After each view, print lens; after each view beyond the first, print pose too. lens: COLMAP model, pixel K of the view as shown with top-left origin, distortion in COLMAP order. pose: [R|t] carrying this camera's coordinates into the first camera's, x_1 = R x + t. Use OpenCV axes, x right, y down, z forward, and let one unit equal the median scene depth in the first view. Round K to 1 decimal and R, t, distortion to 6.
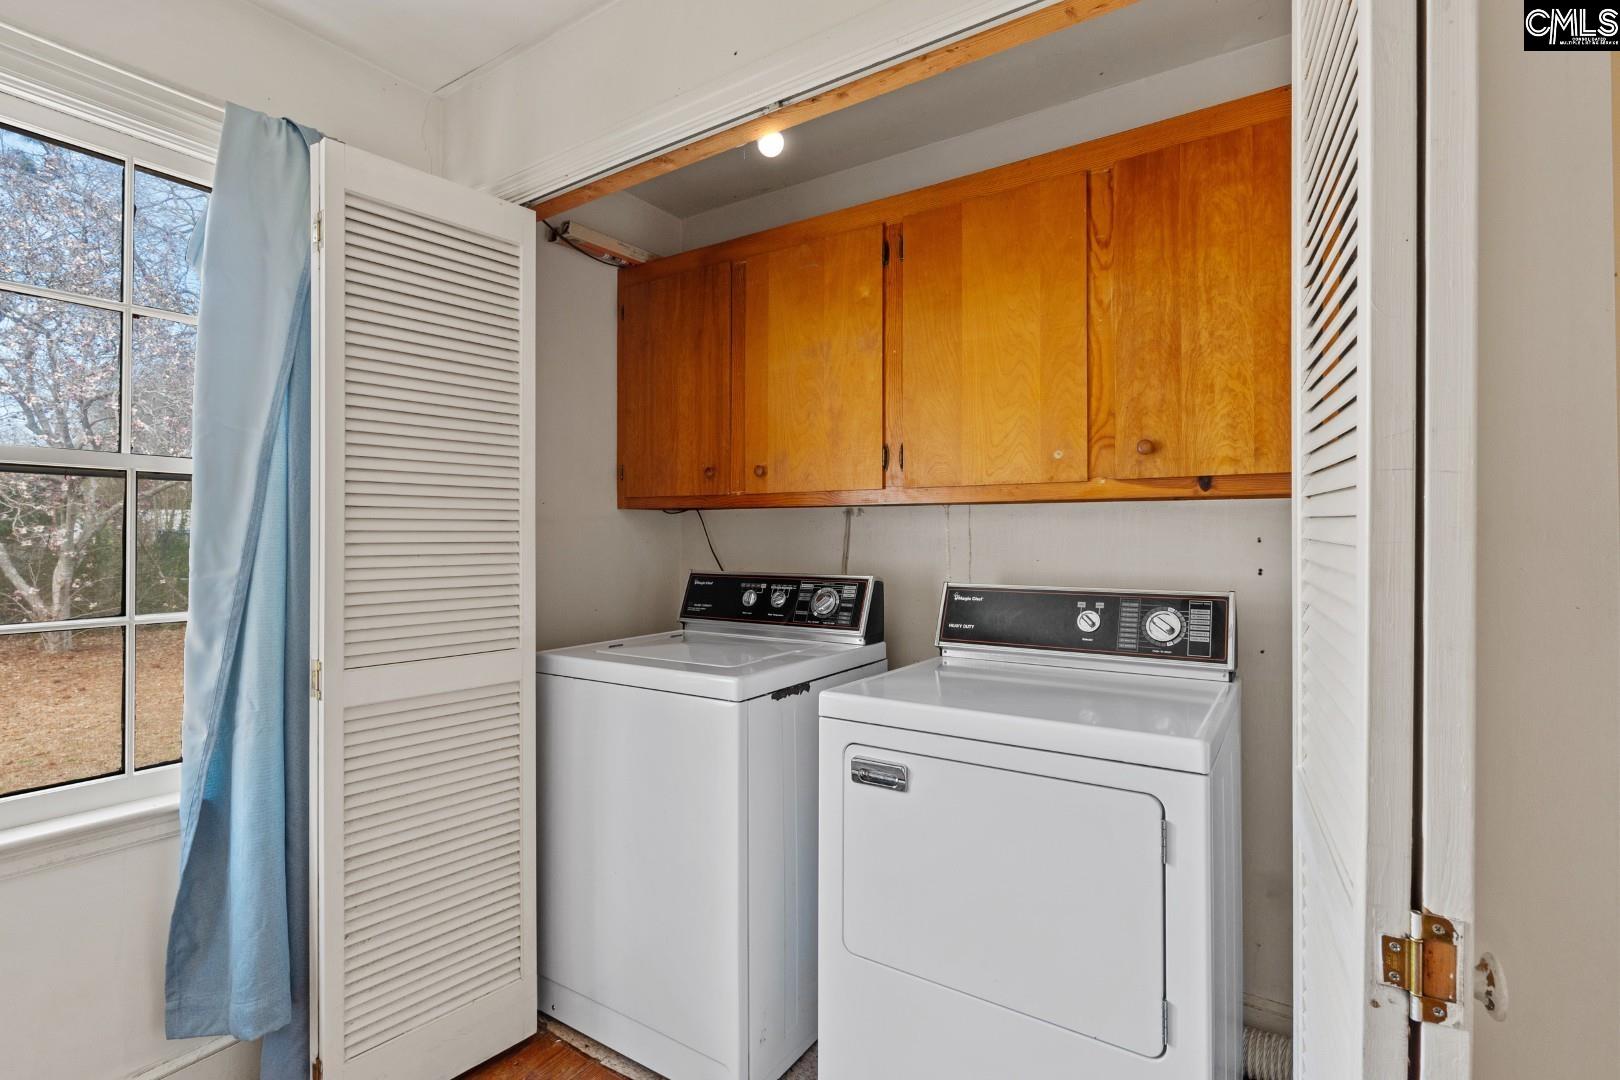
lens RADIAL K [[746.1, 0, 810.6], [0, 746.1, 526.7], [0, 0, 1]] dist [-0.005094, -0.000718]
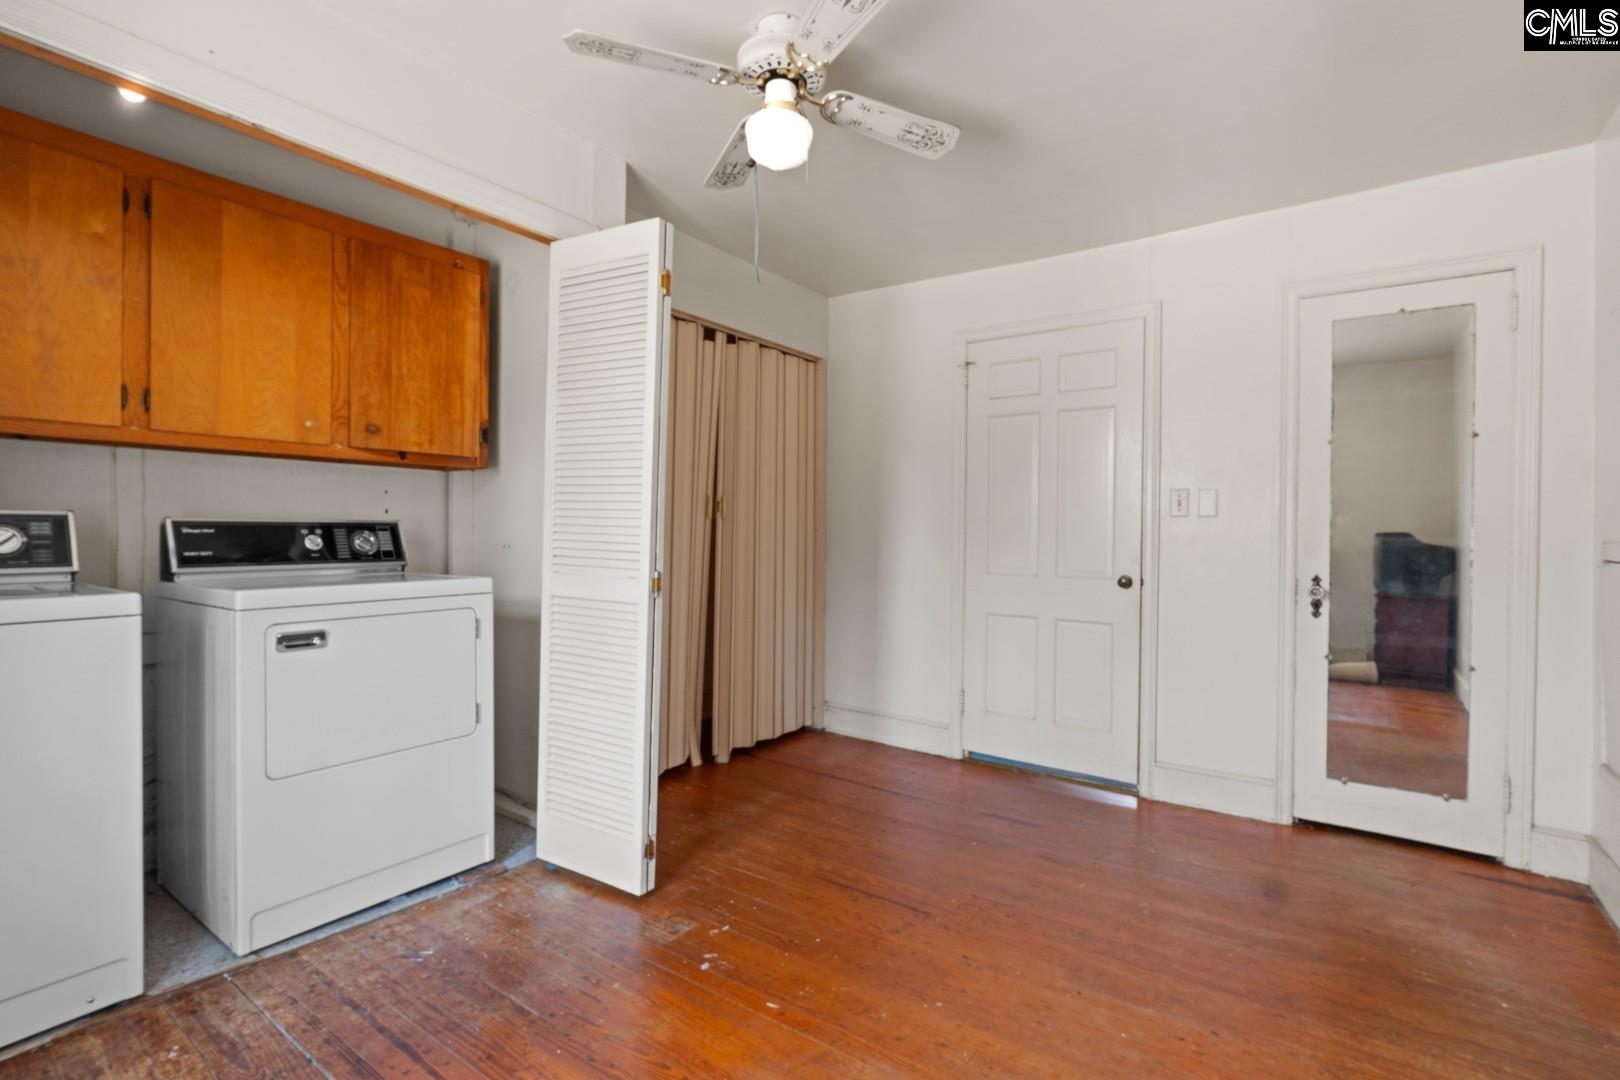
lens RADIAL K [[746.1, 0, 789.1], [0, 746.1, 539.6], [0, 0, 1]] dist [-0.005094, -0.000718]
pose [[0.067978, -0.012536, 0.997608, -1.040125], [-0.023026, 0.999635, 0.014131, 0.084202], [-0.997421, -0.023931, 0.067664, -0.006894]]
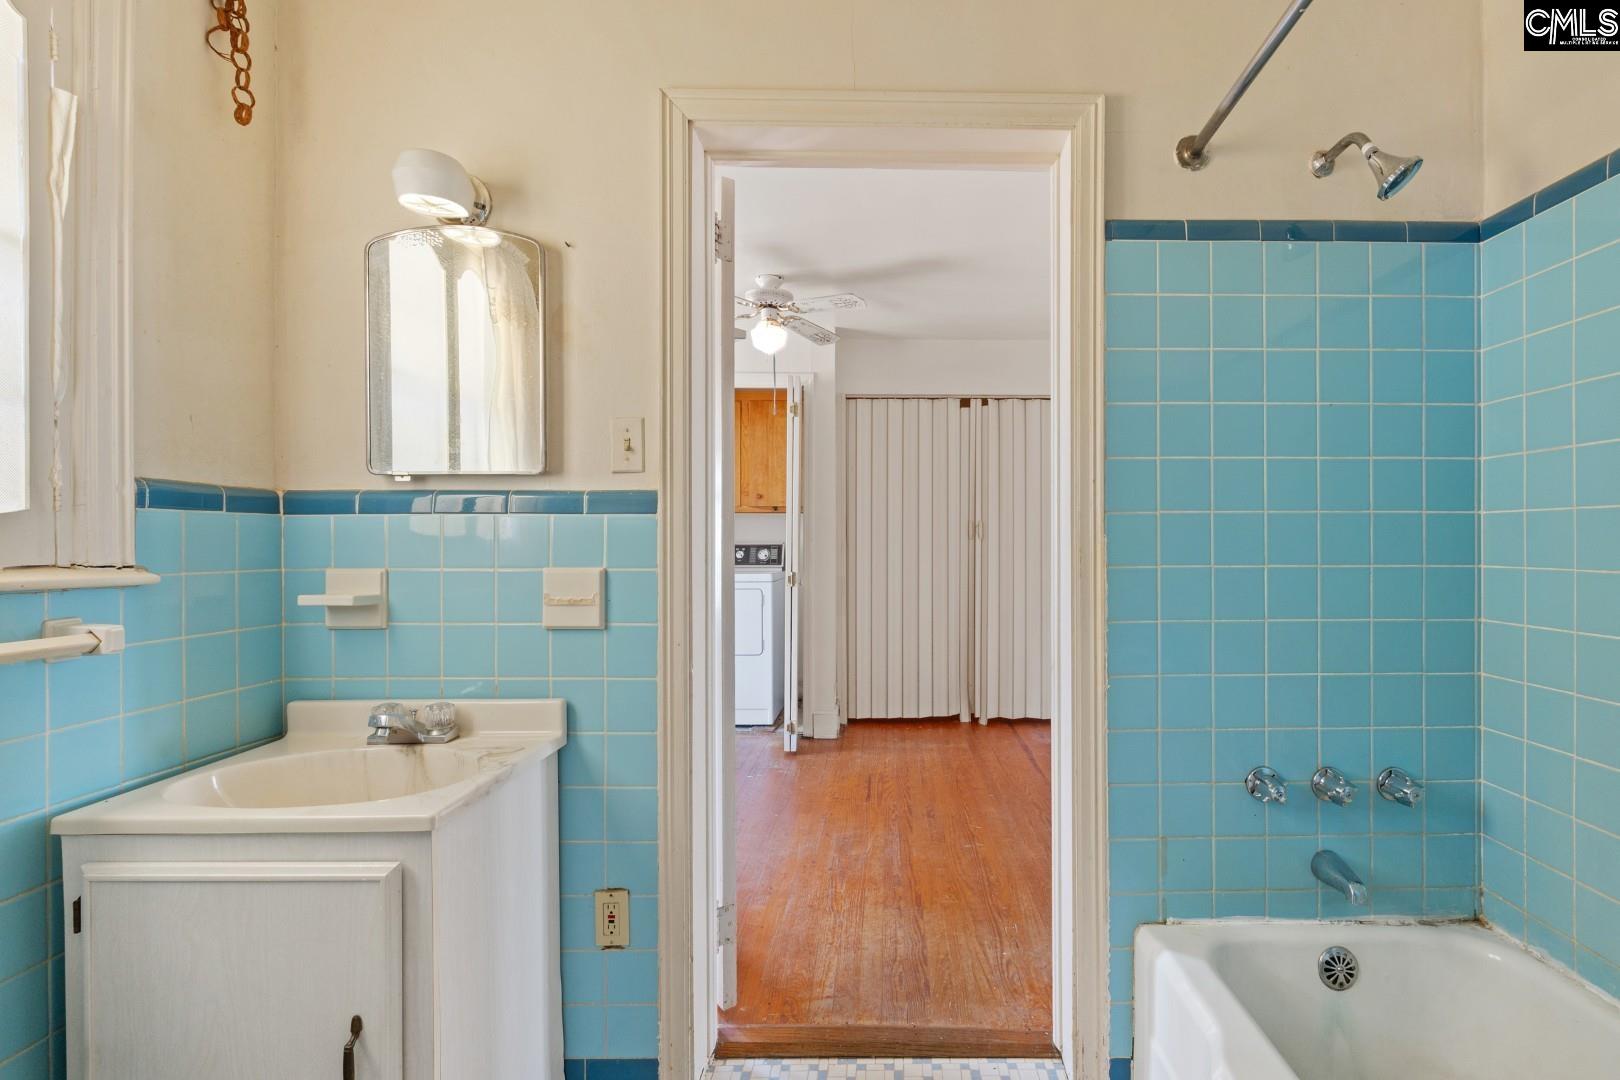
lens RADIAL K [[746.1, 0, 885.3], [0, 746.1, 547.3], [0, 0, 1]] dist [-0.005094, -0.000718]
pose [[0.835029, -0.004018, 0.550191, -0.786872], [-0.007729, 0.999789, 0.019032, 0.041223], [-0.550151, -0.020145, 0.834822, -1.815057]]
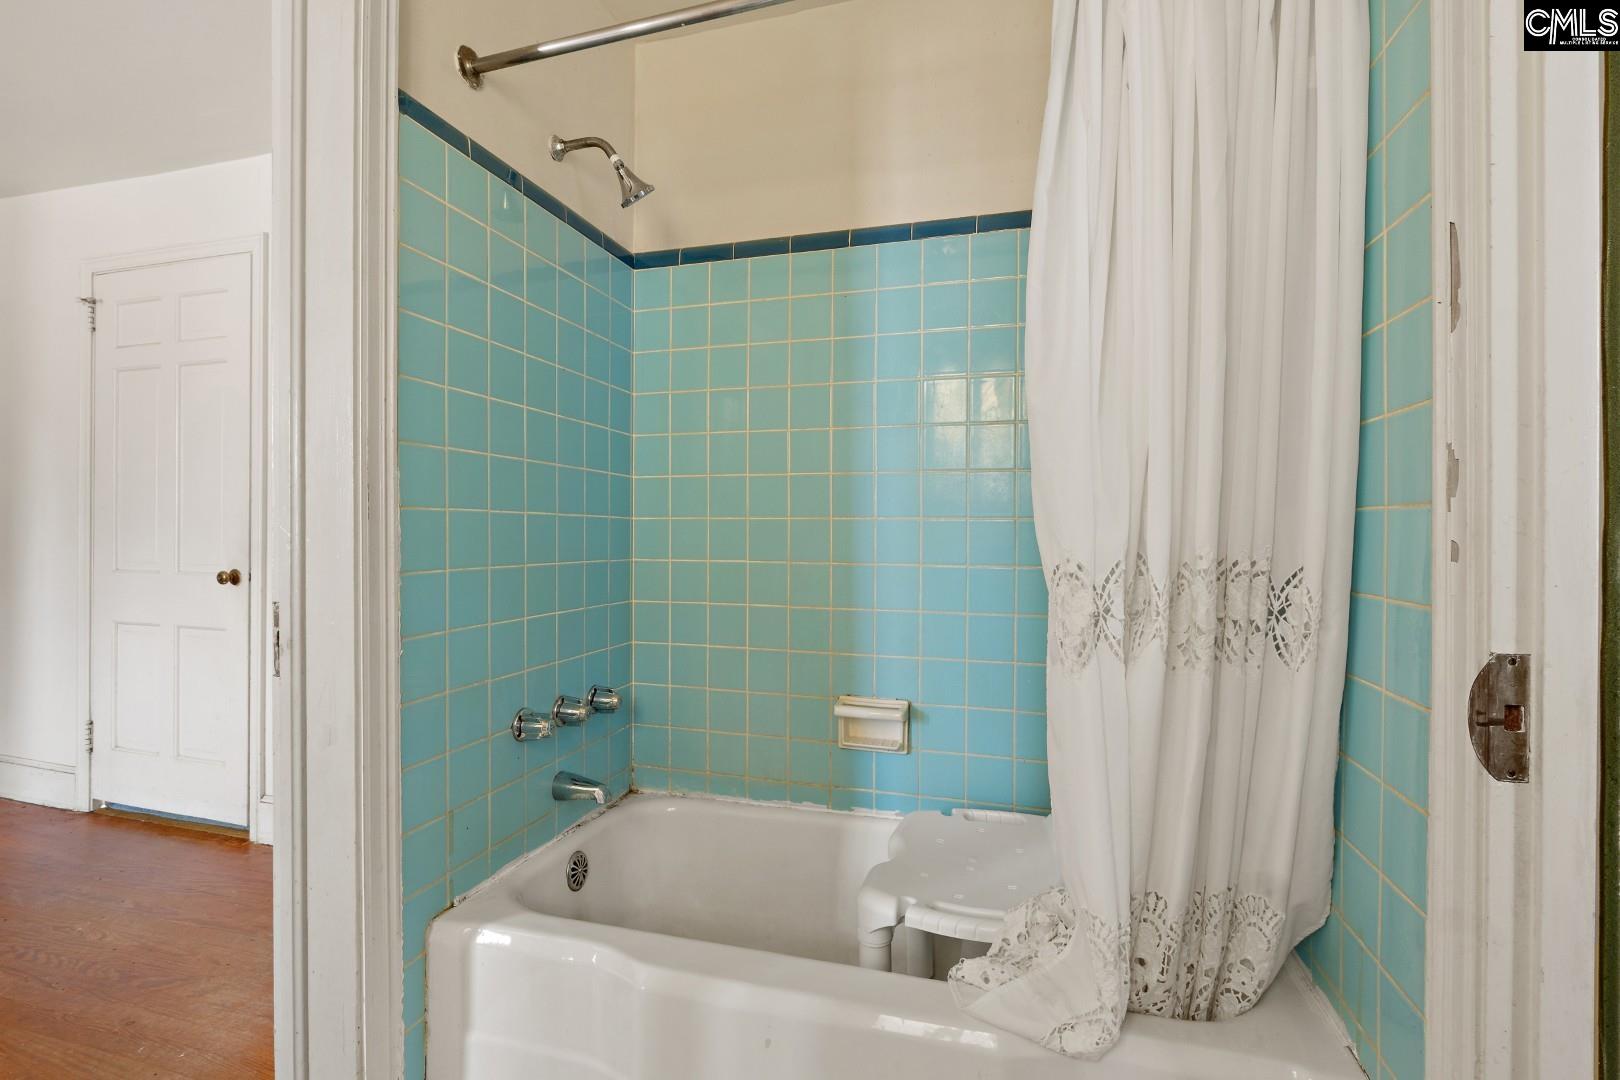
lens RADIAL K [[746.1, 0, 796.5], [0, 746.1, 538.7], [0, 0, 1]] dist [-0.005094, -0.000718]
pose [[-0.272189, -0.005260, 0.962230, -0.880510], [-0.021750, 0.999763, -0.000687, 0.096790], [-0.961998, -0.021115, -0.272239, -1.431668]]
